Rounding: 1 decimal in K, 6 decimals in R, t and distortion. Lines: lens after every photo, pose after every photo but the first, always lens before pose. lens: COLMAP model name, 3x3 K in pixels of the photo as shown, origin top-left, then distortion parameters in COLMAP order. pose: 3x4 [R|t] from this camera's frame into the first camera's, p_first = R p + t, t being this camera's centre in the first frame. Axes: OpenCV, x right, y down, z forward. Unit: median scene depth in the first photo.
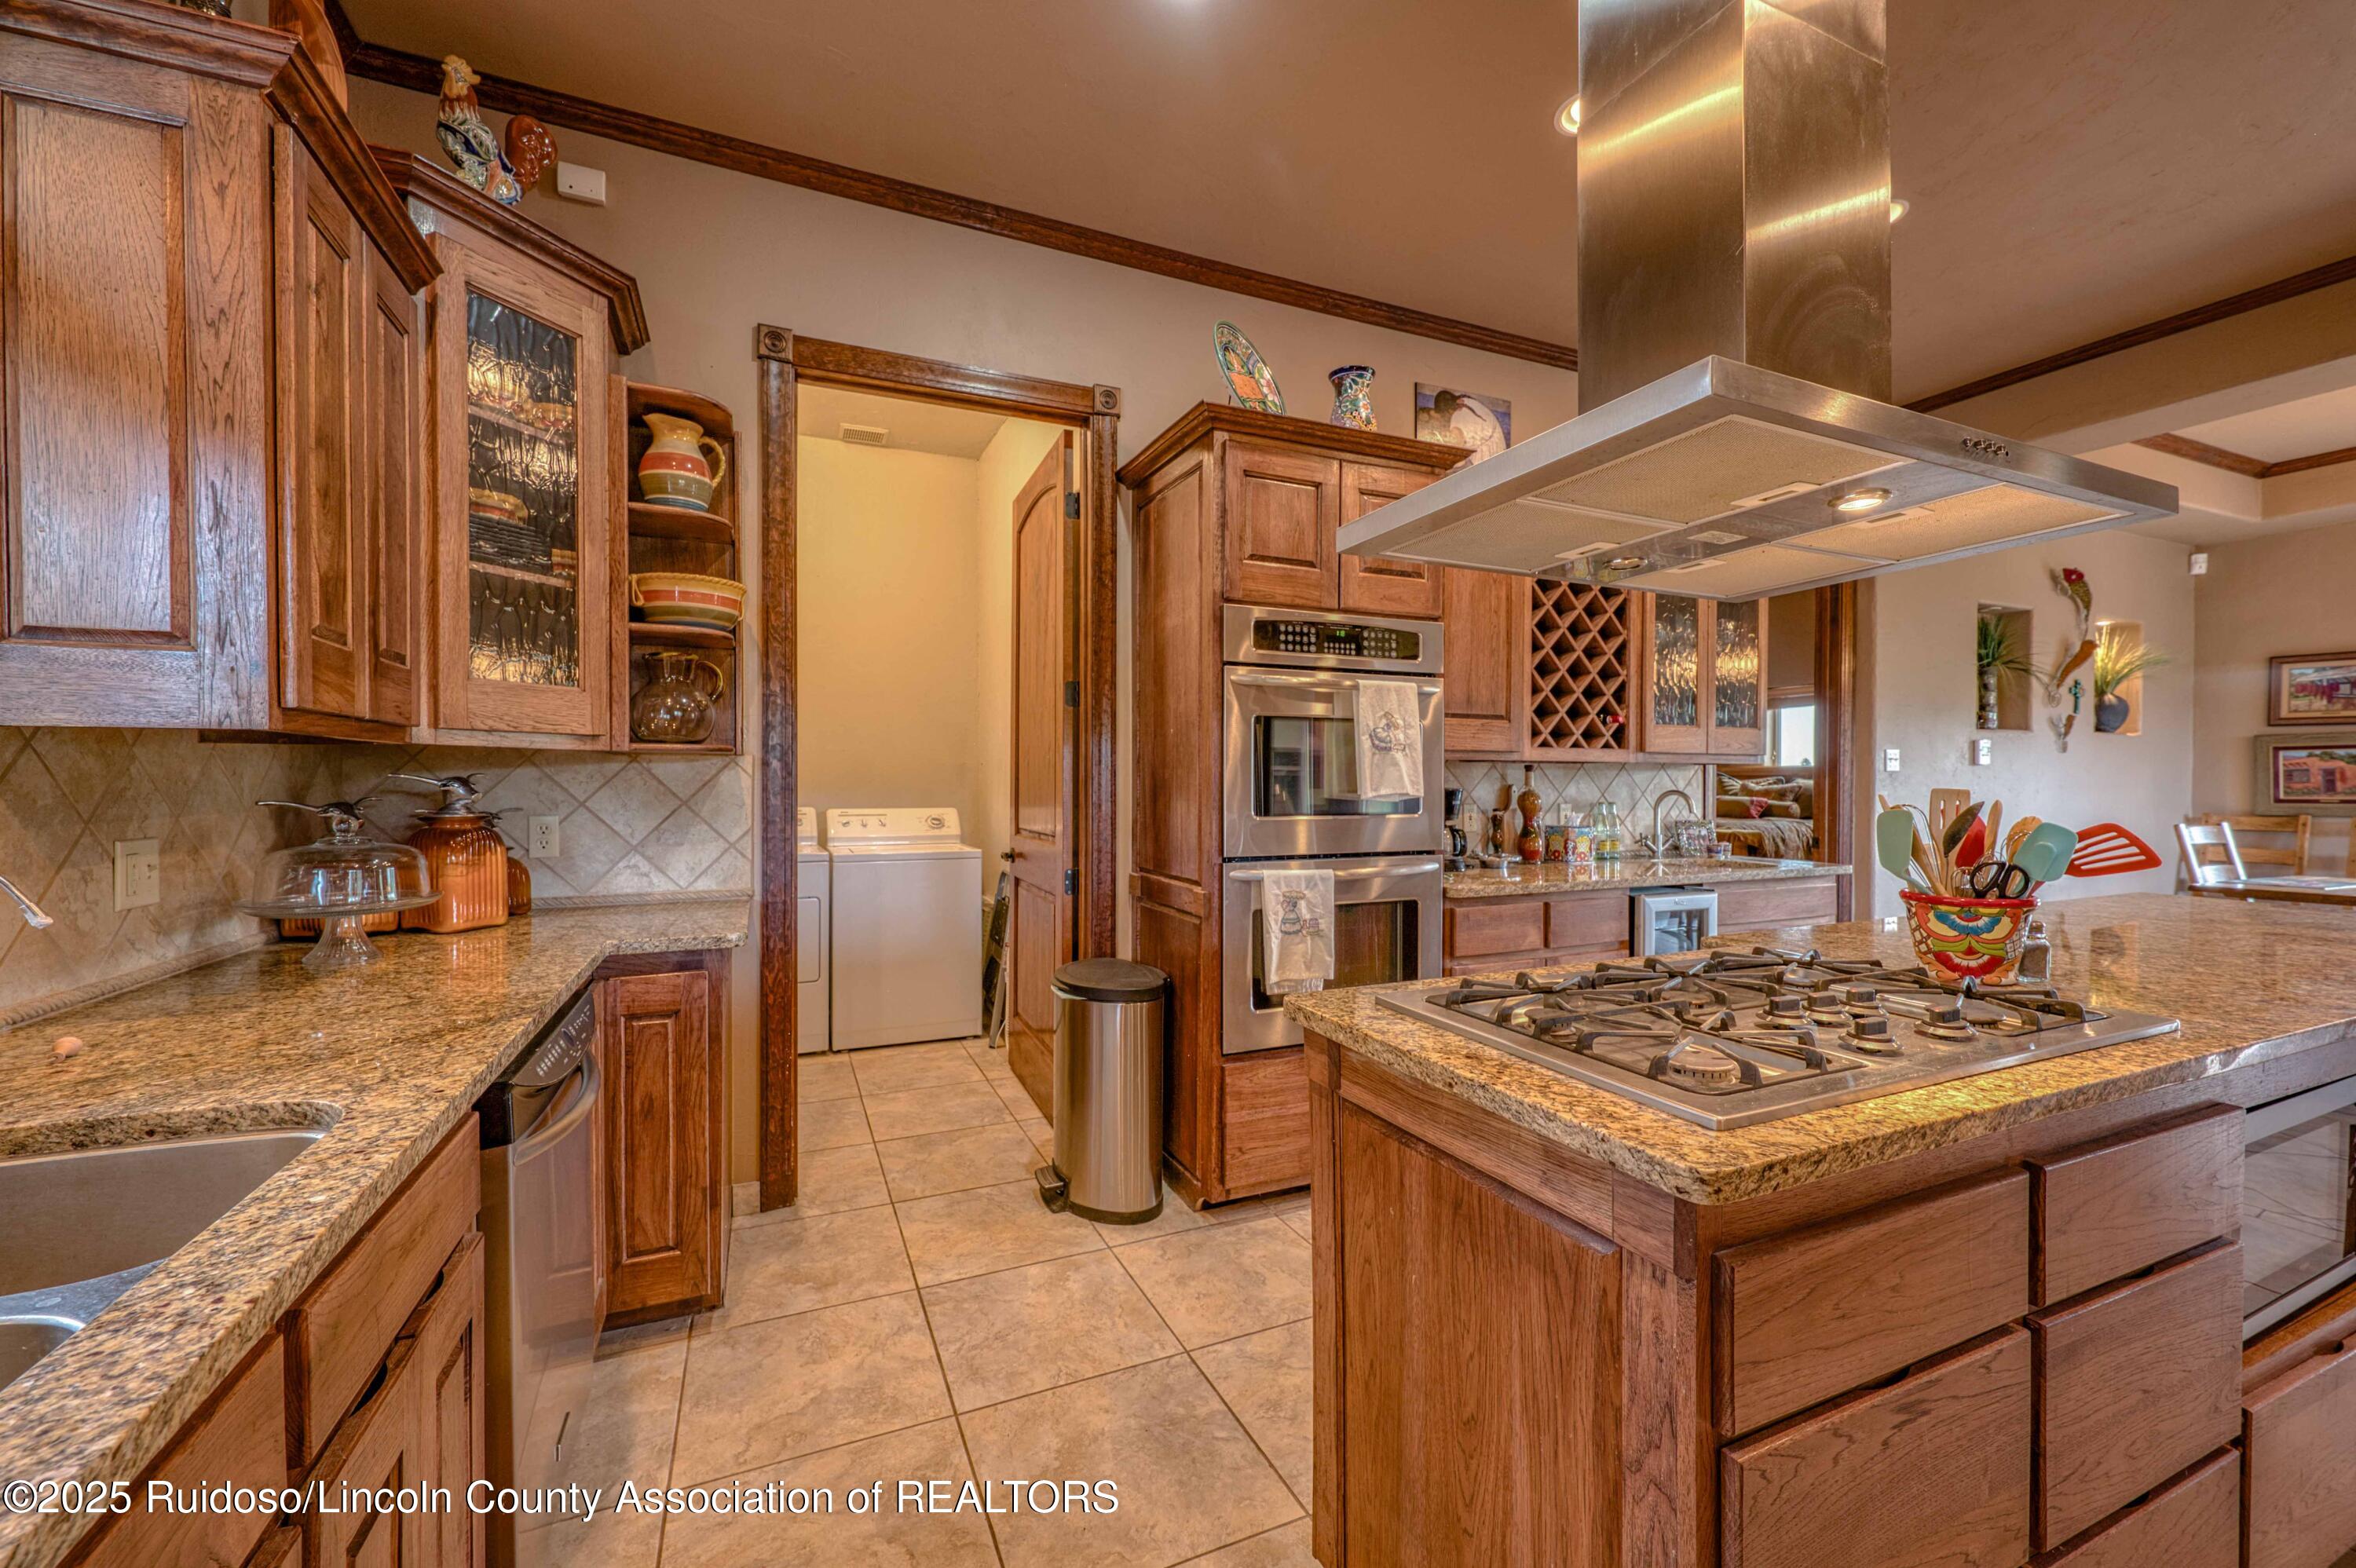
lens RADIAL K [[934.4, 0, 1183.7], [0, 934.4, 785.6], [0, 0, 1]] dist [0.001008, -0.000017]
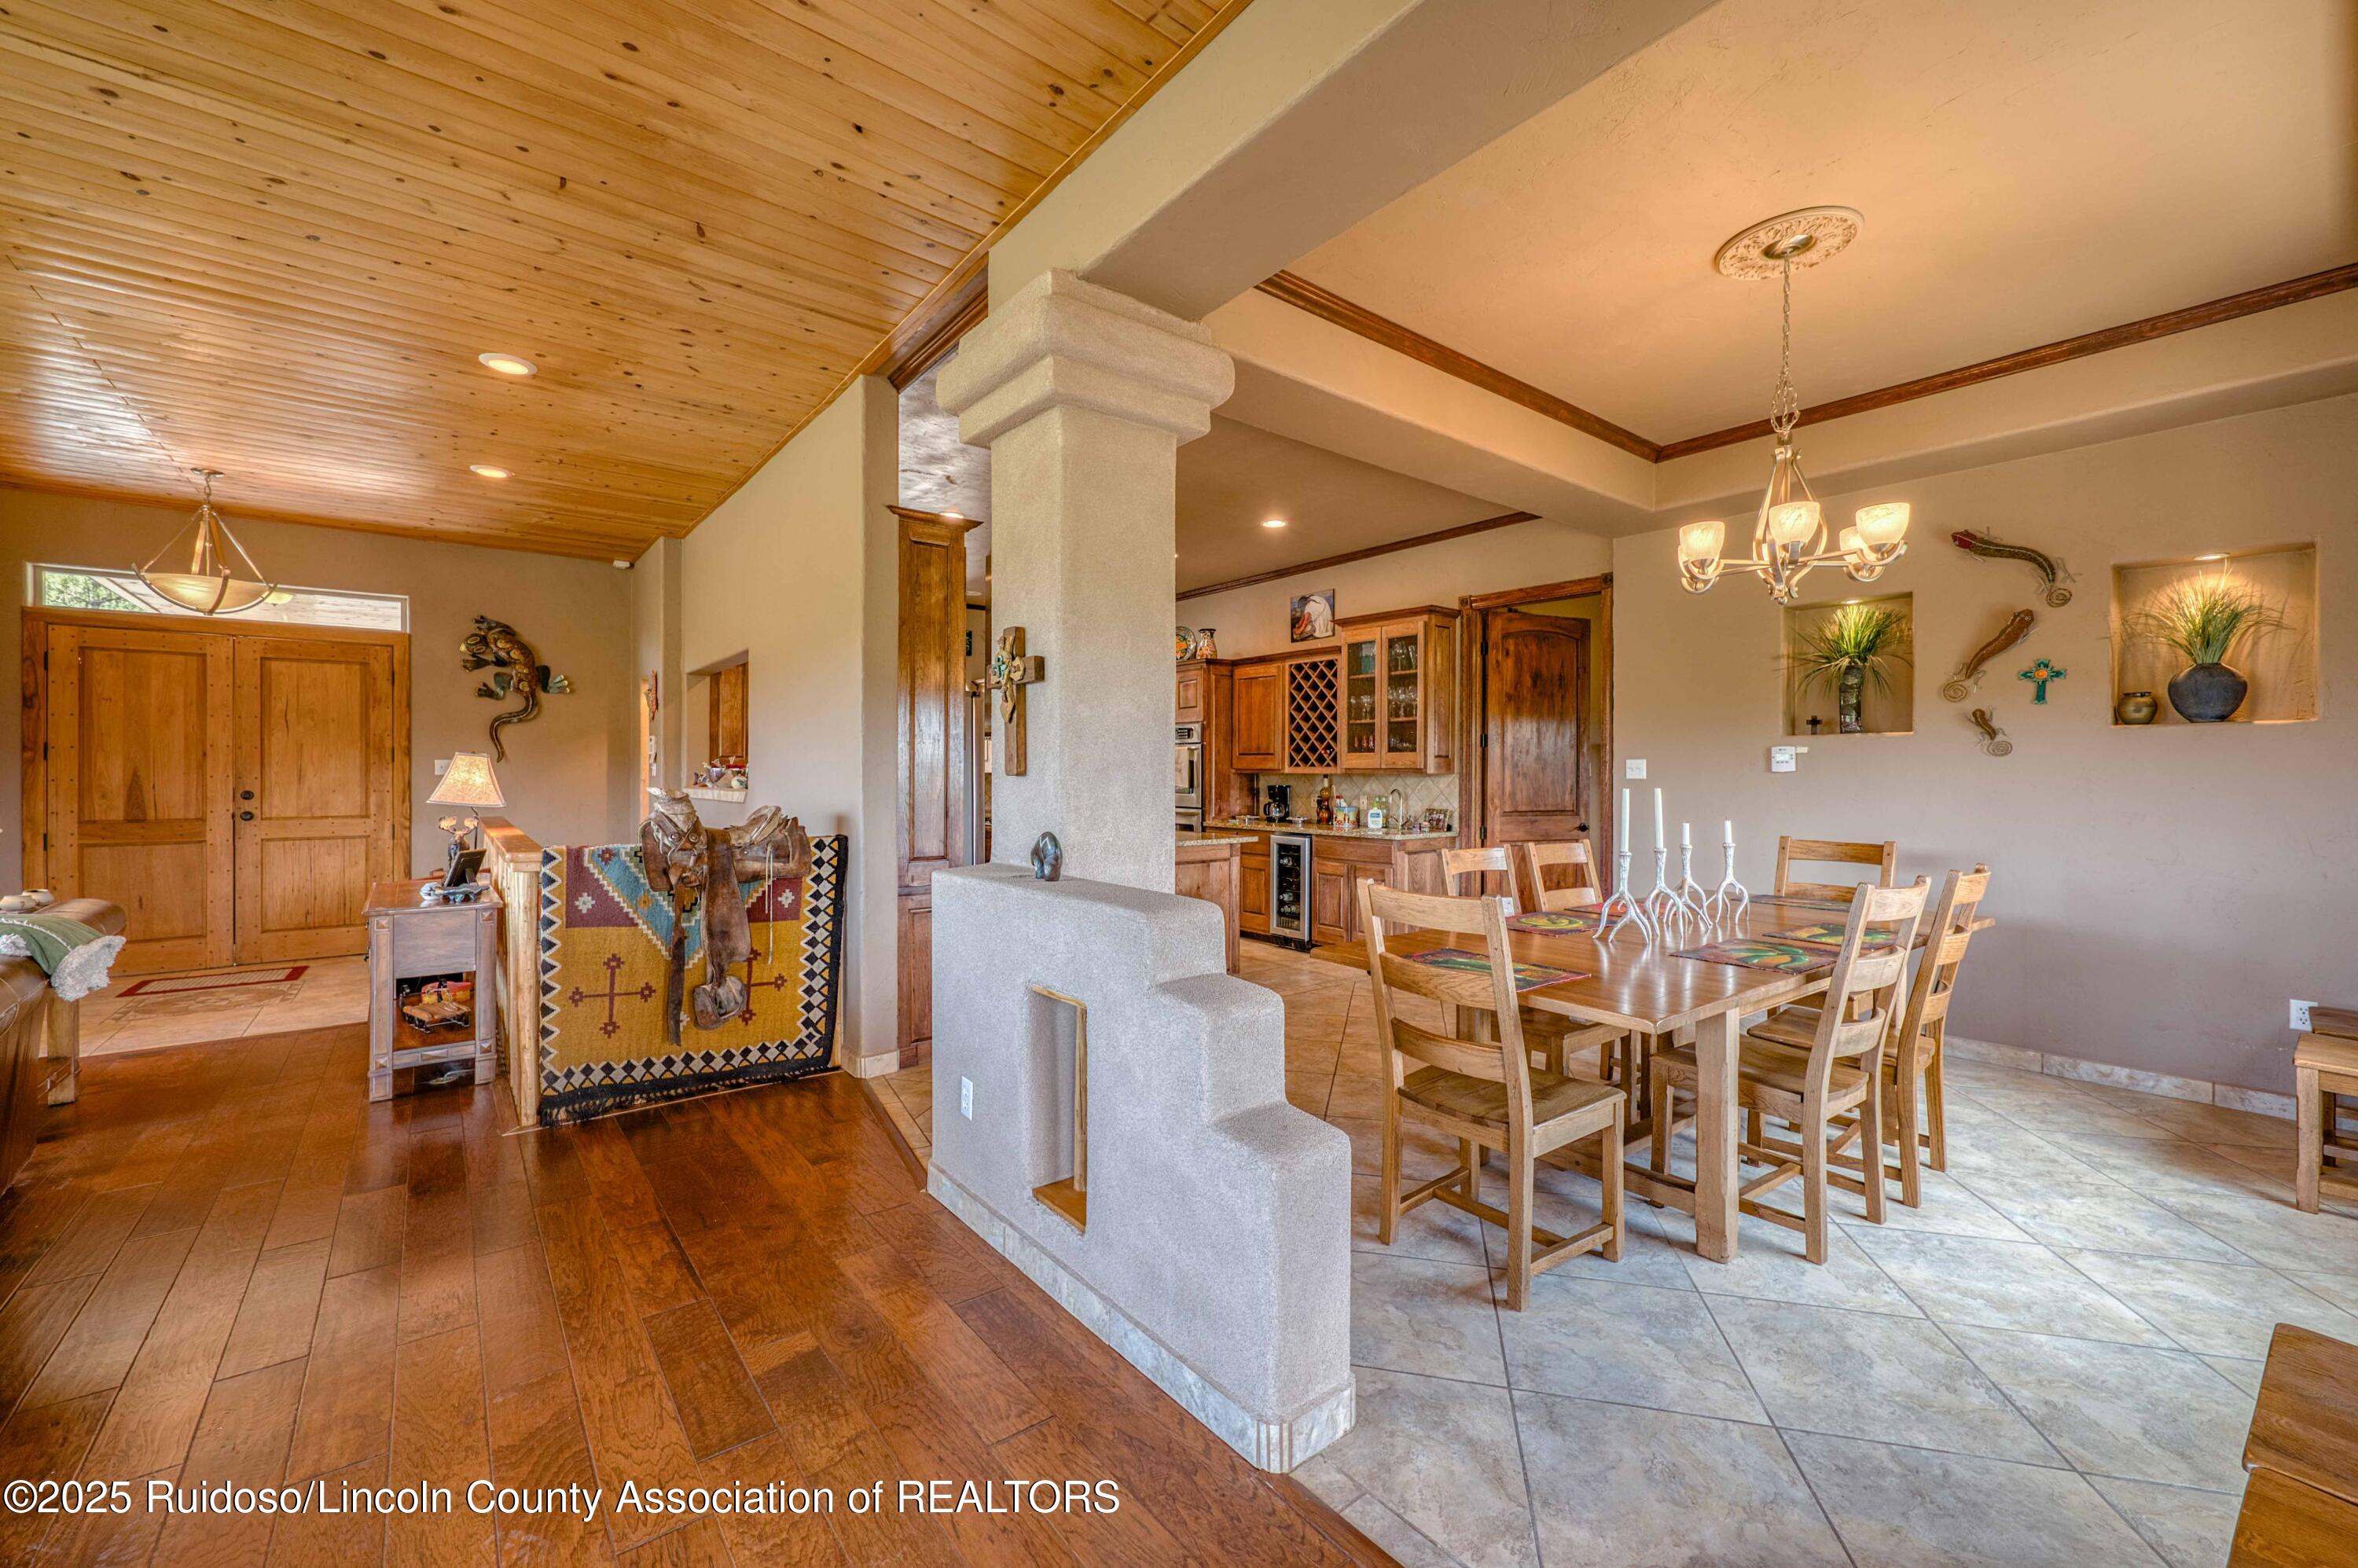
lens RADIAL K [[935.3, 0, 1176.4], [0, 935.3, 777.9], [0, 0, 1]] dist [0.001008, -0.000017]
pose [[0.241374, 0.005923, -0.970414, 2.383821], [-0.008261, 0.999958, 0.004048, -0.022346], [0.970397, 0.007039, 0.241413, 0.233331]]
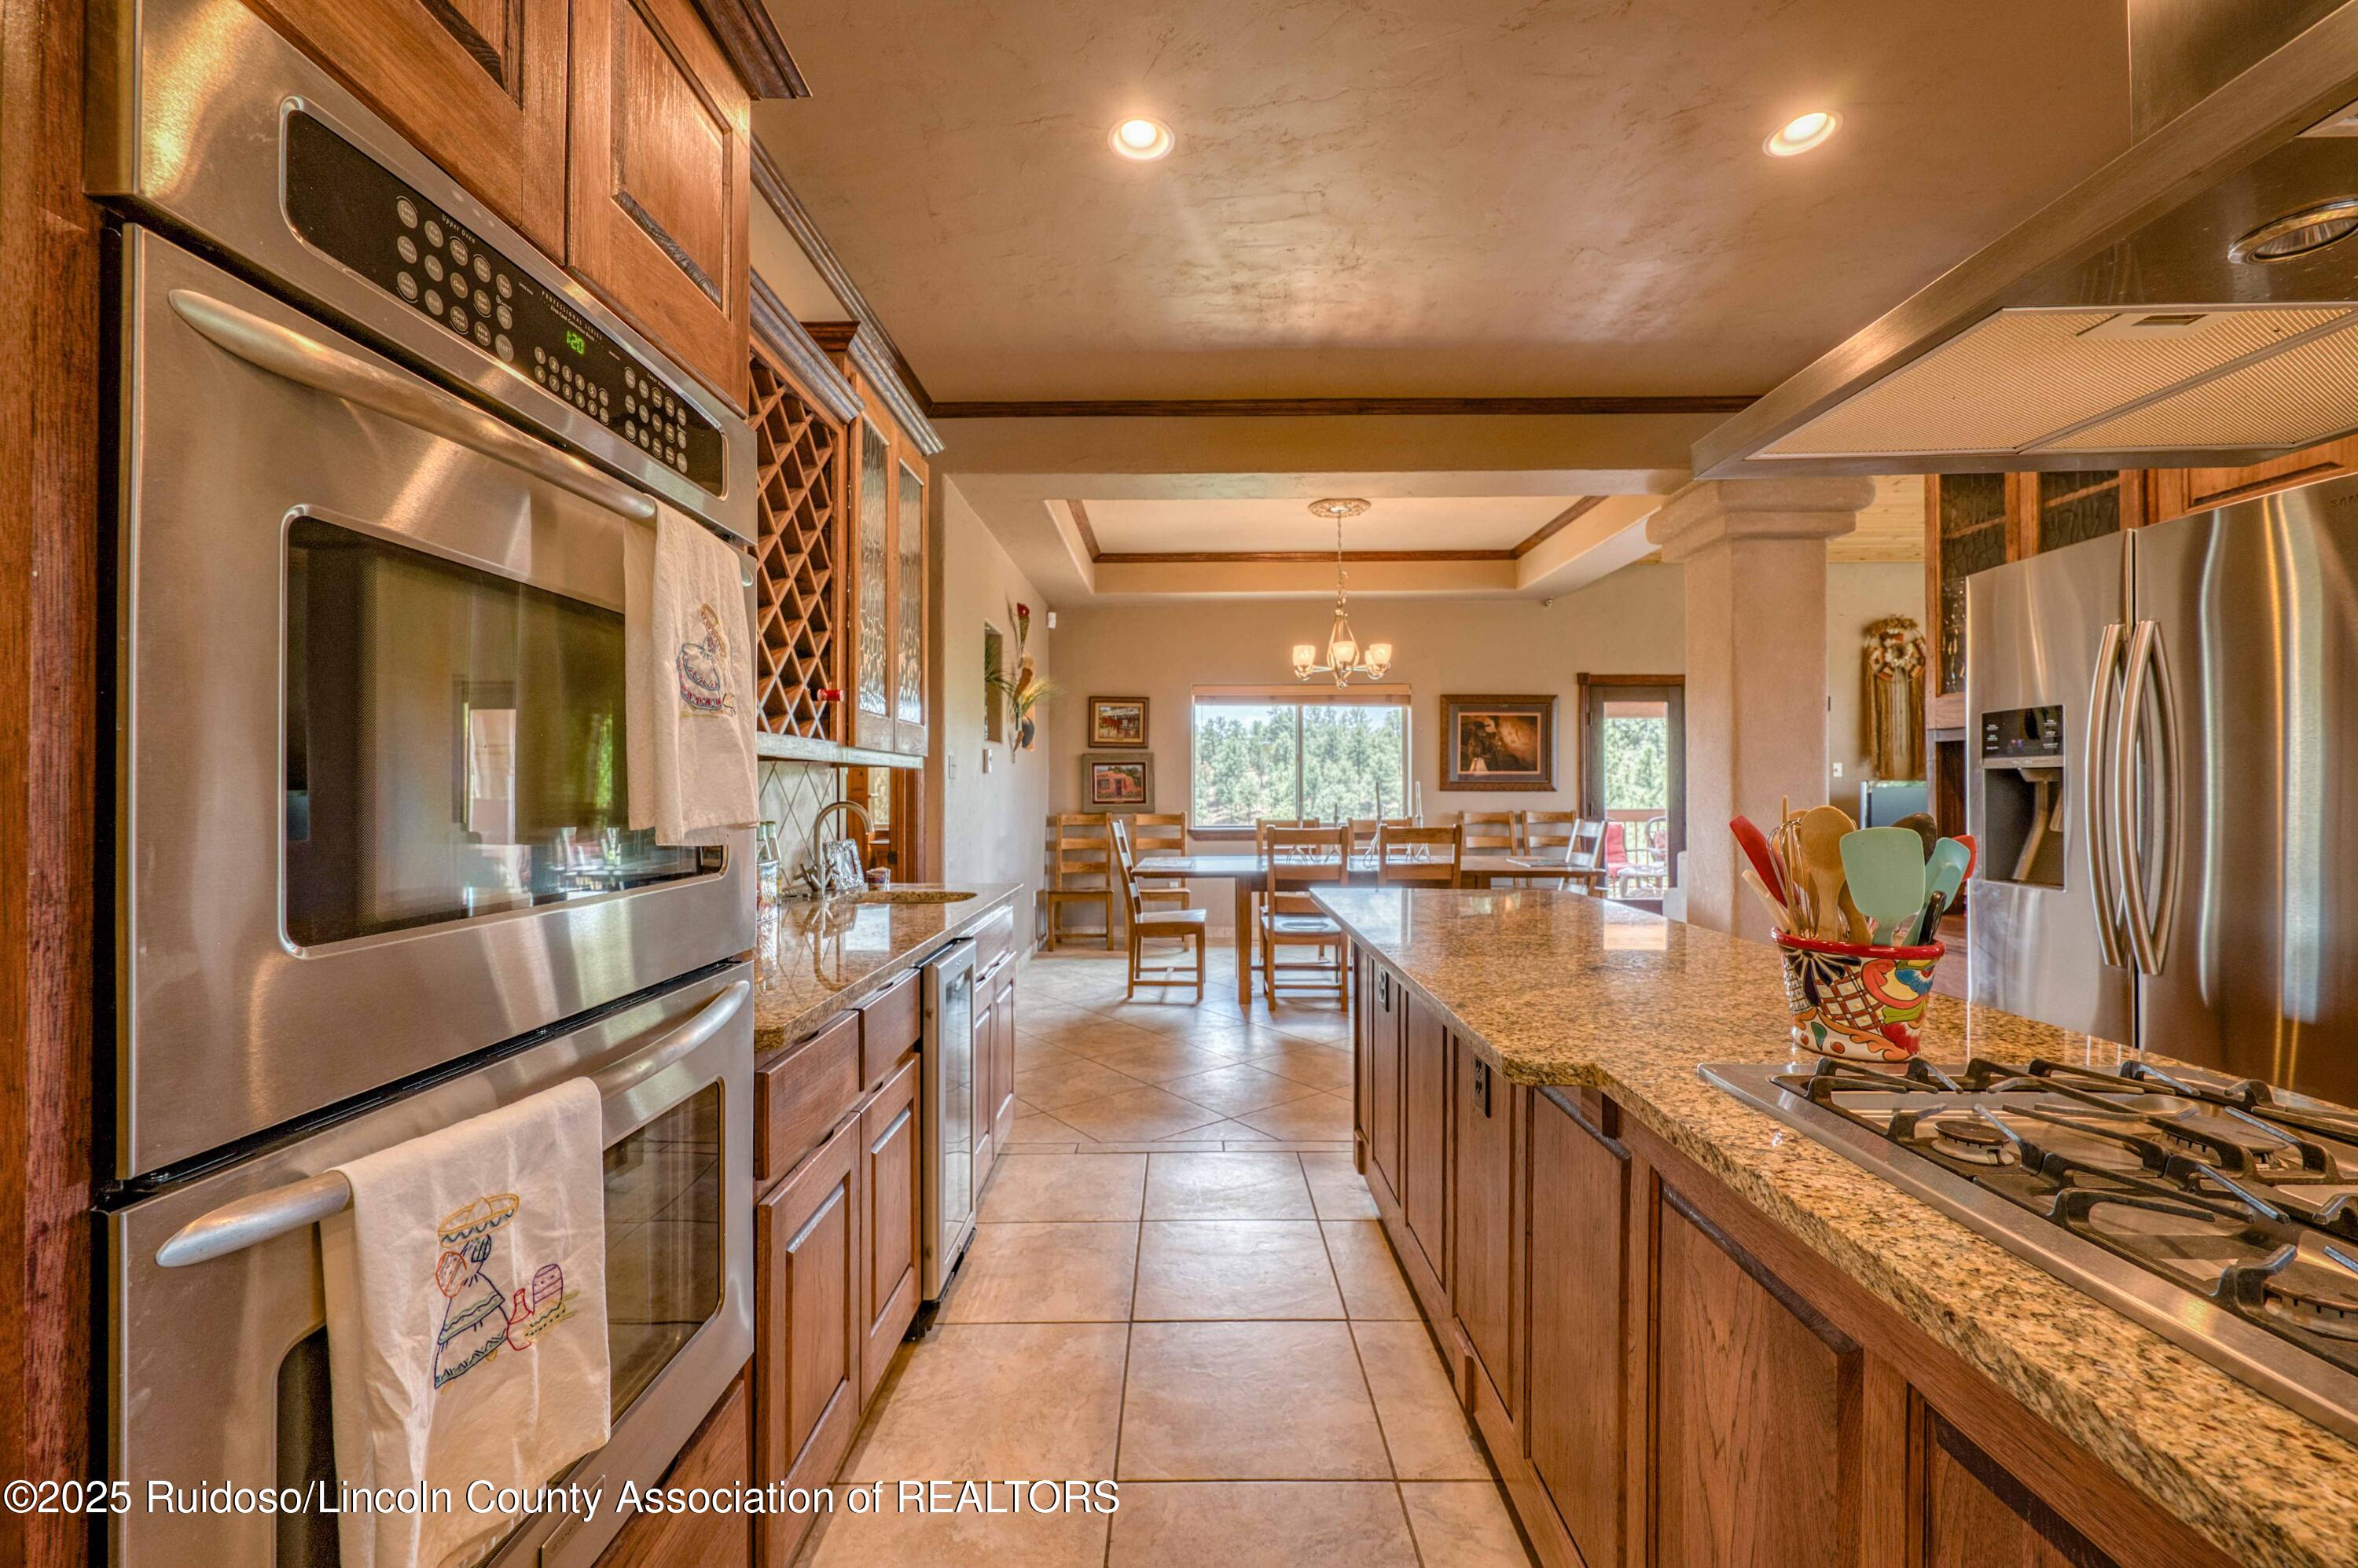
lens RADIAL K [[935.3, 0, 1193.2], [0, 935.3, 786.2], [0, 0, 1]] dist [0.001008, -0.000017]
pose [[0.388989, 0.000849, 0.921242, -0.040165], [0.004429, 0.999986, -0.002792, -0.004701], [-0.921232, 0.005166, 0.388980, 0.547175]]
